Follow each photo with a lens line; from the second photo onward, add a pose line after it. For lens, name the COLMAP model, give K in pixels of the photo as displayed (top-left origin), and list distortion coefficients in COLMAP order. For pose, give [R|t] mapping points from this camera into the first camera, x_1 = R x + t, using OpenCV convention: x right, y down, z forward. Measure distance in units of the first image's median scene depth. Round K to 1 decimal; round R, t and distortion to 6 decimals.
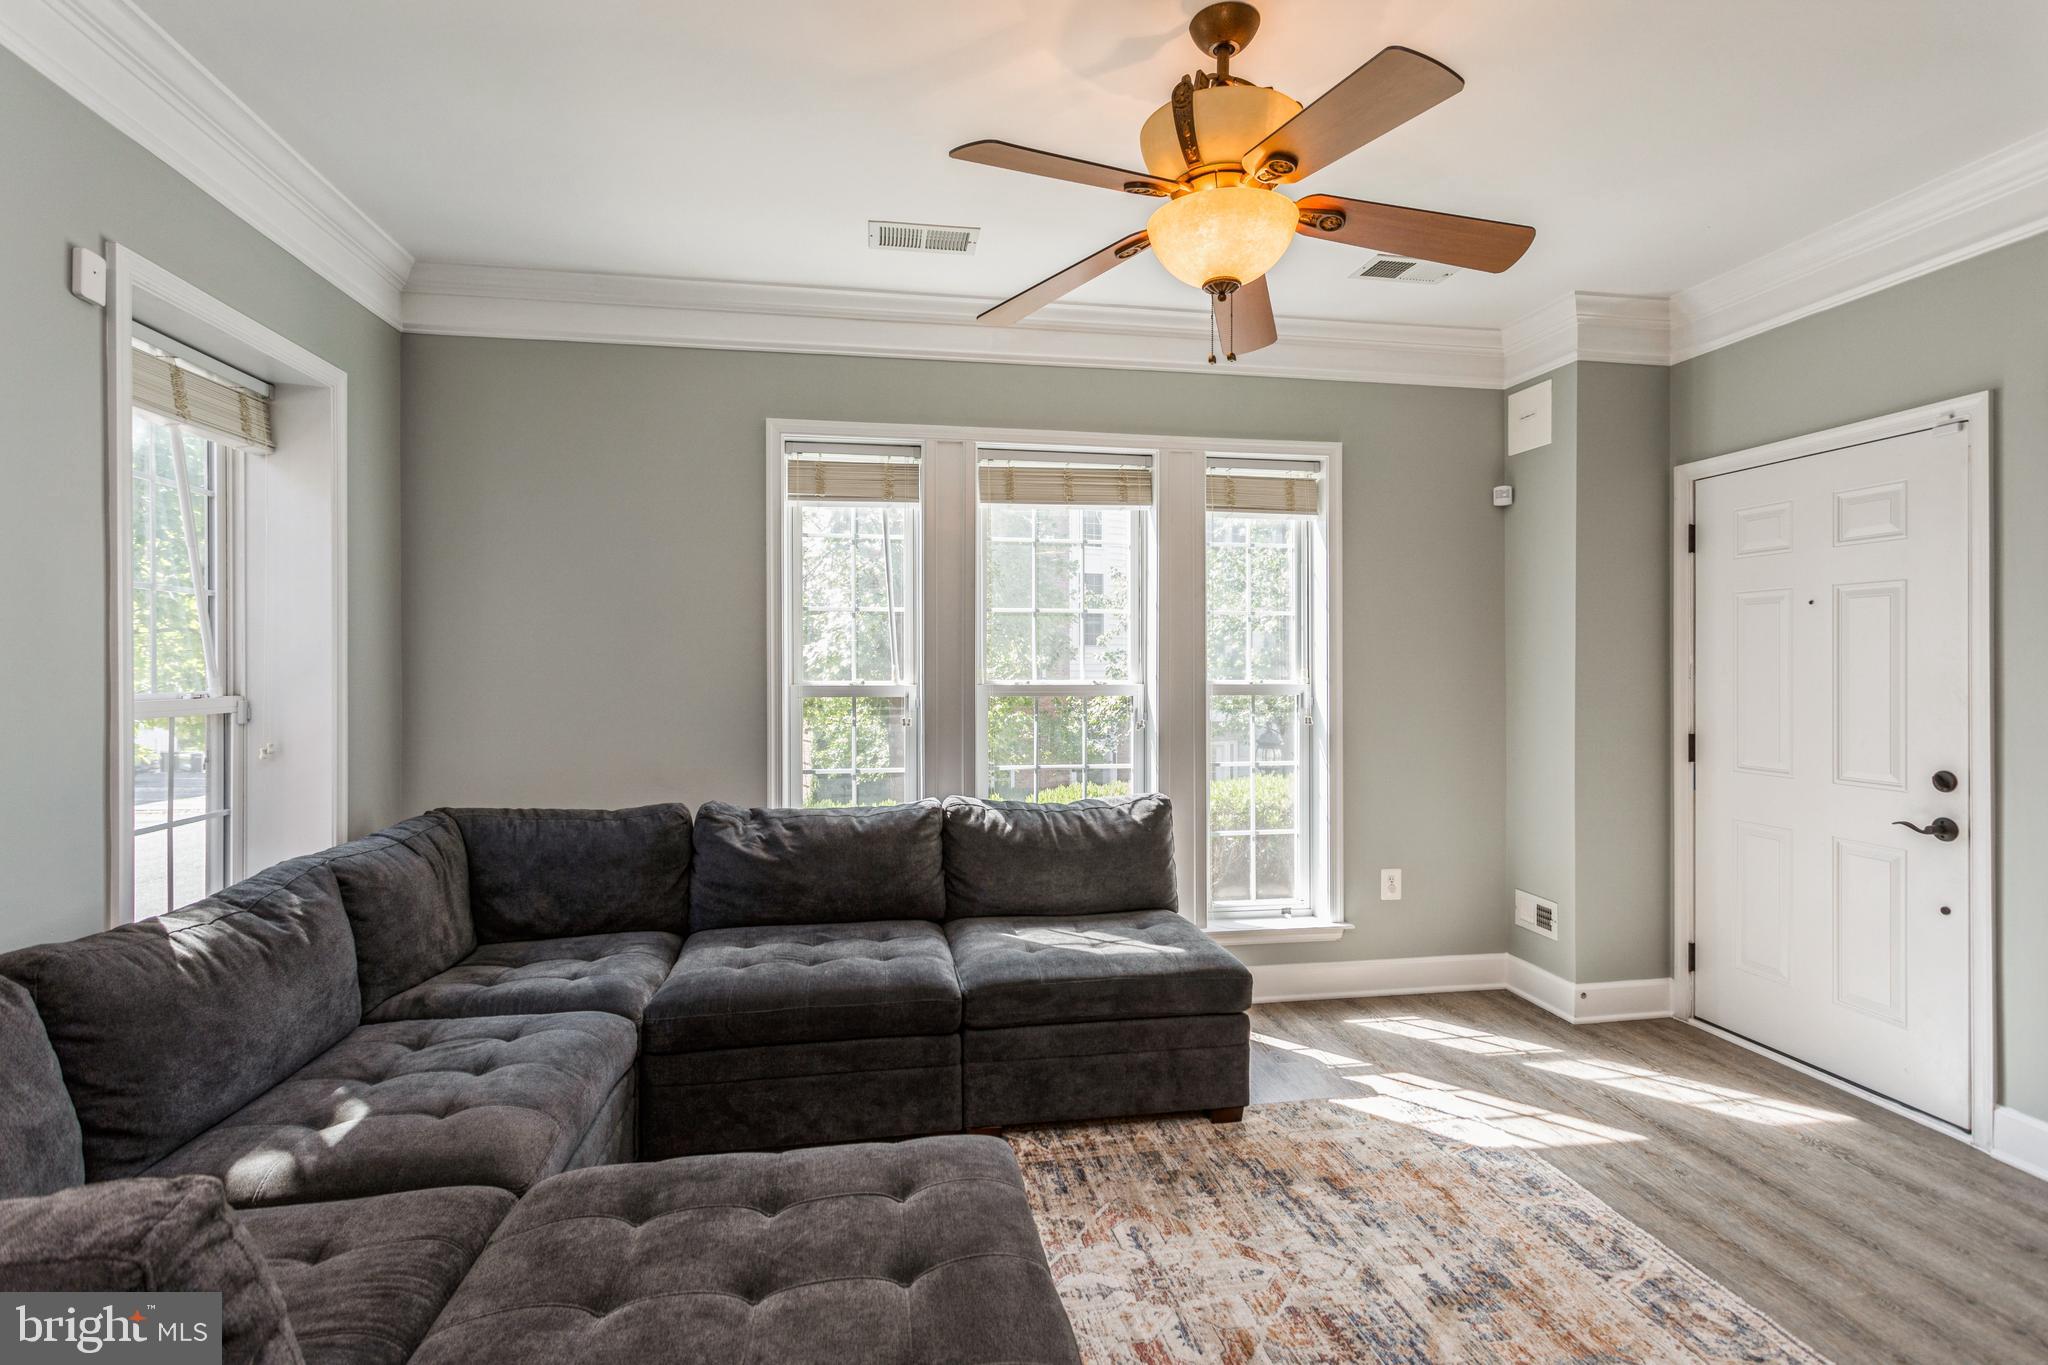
lens RADIAL K [[966.7, 0, 1008.7], [0, 966.7, 676.0], [0, 0, 1]] dist [0.003209, 0.000072]
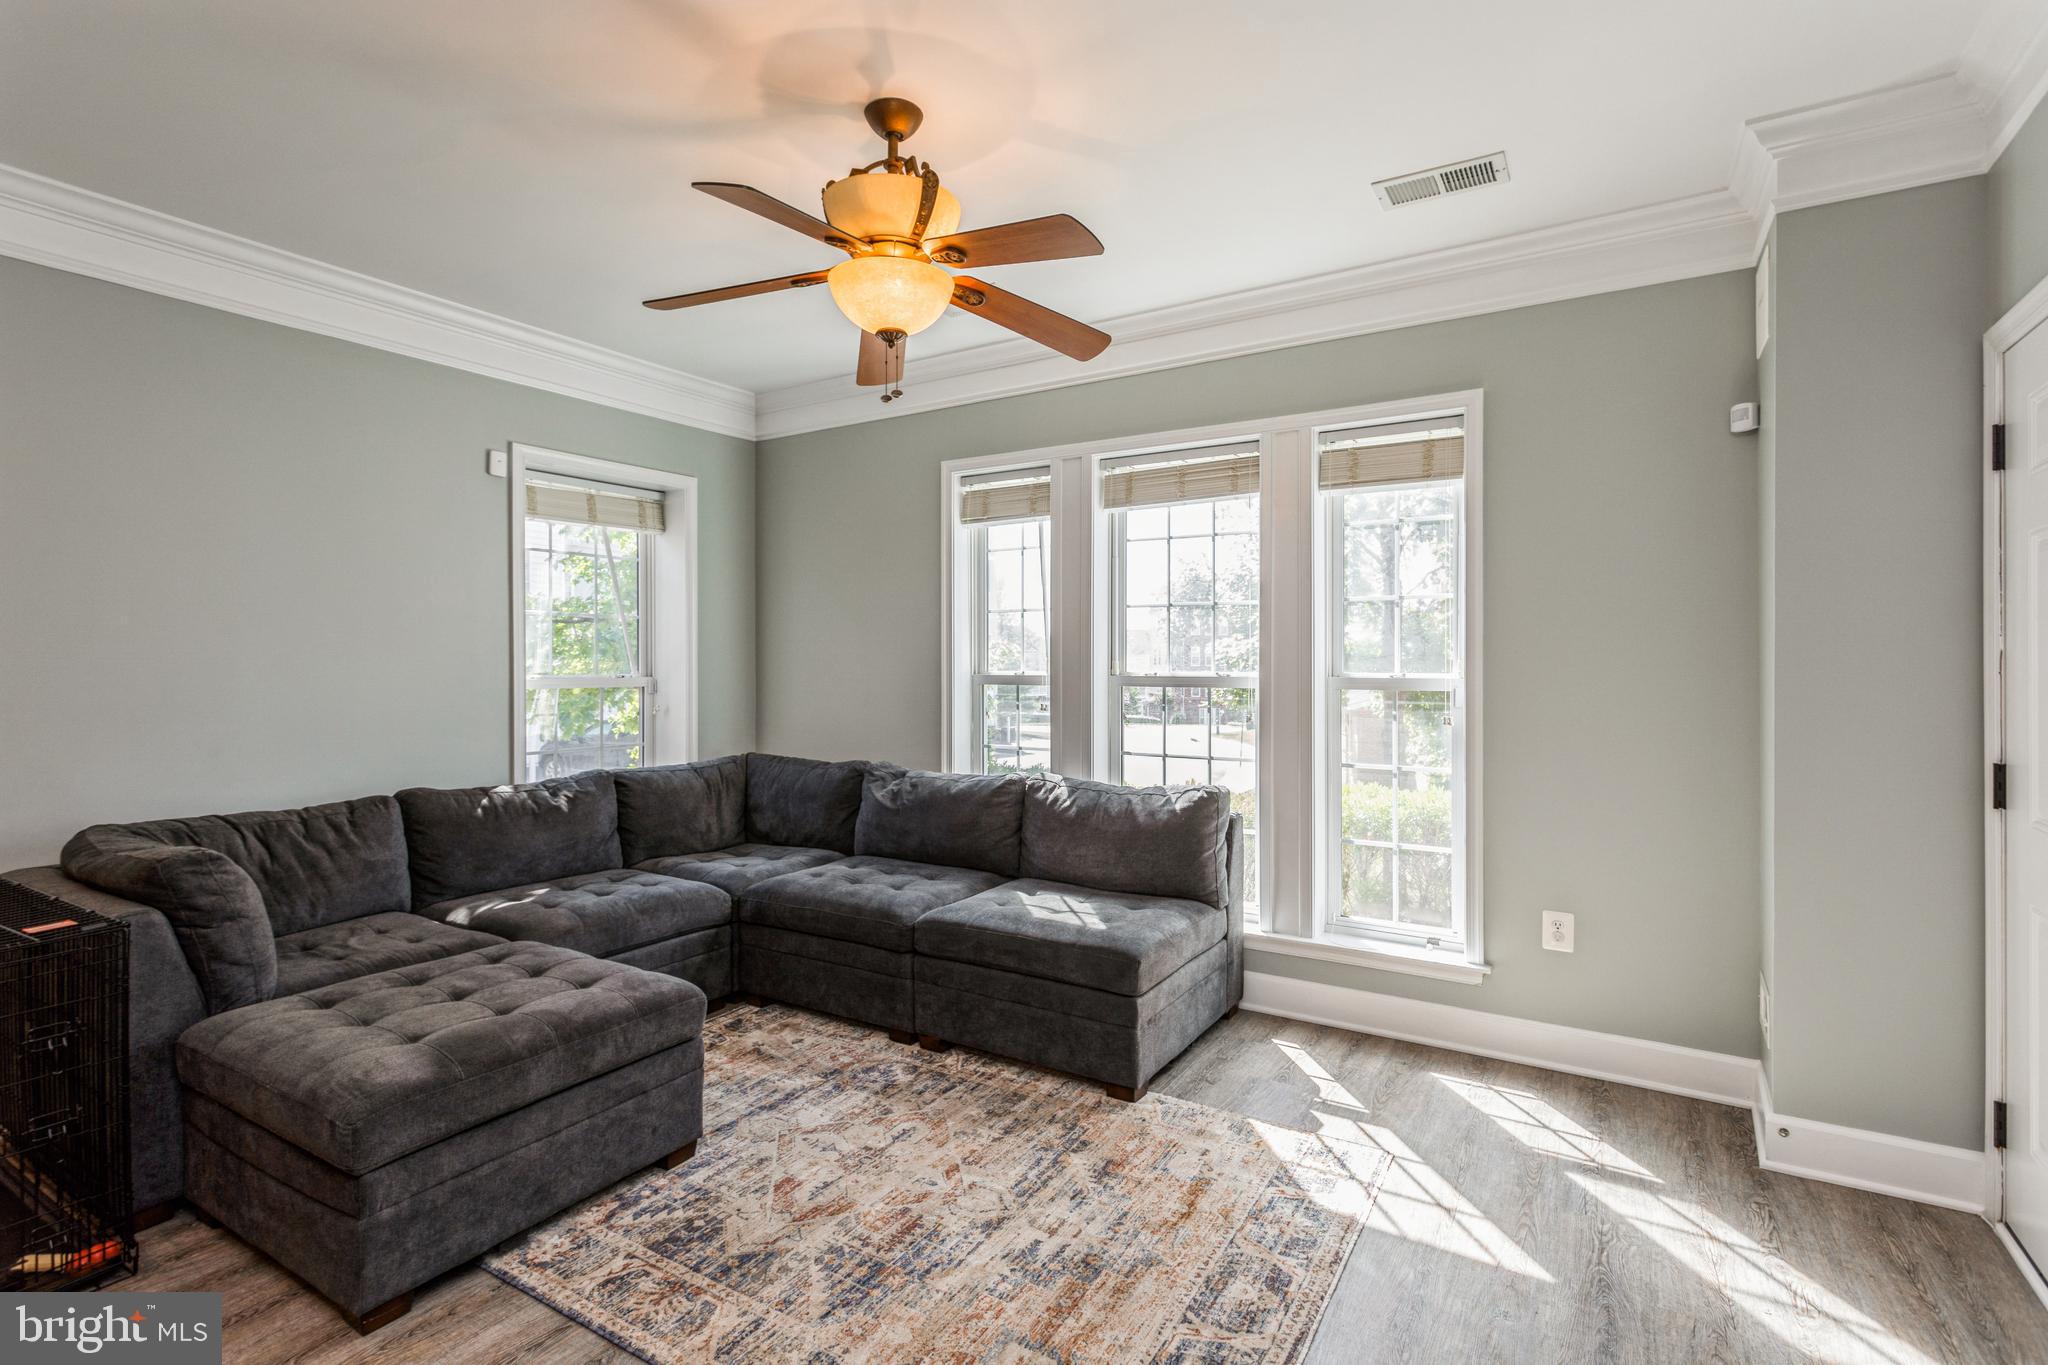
lens RADIAL K [[966.7, 0, 1008.8], [0, 966.7, 666.8], [0, 0, 1]] dist [0.003209, 0.000072]
pose [[0.747573, 0.003508, -0.664170, 0.699079], [-0.003733, 0.999992, 0.001080, -0.001188], [0.664169, 0.001672, 0.747581, 0.125900]]
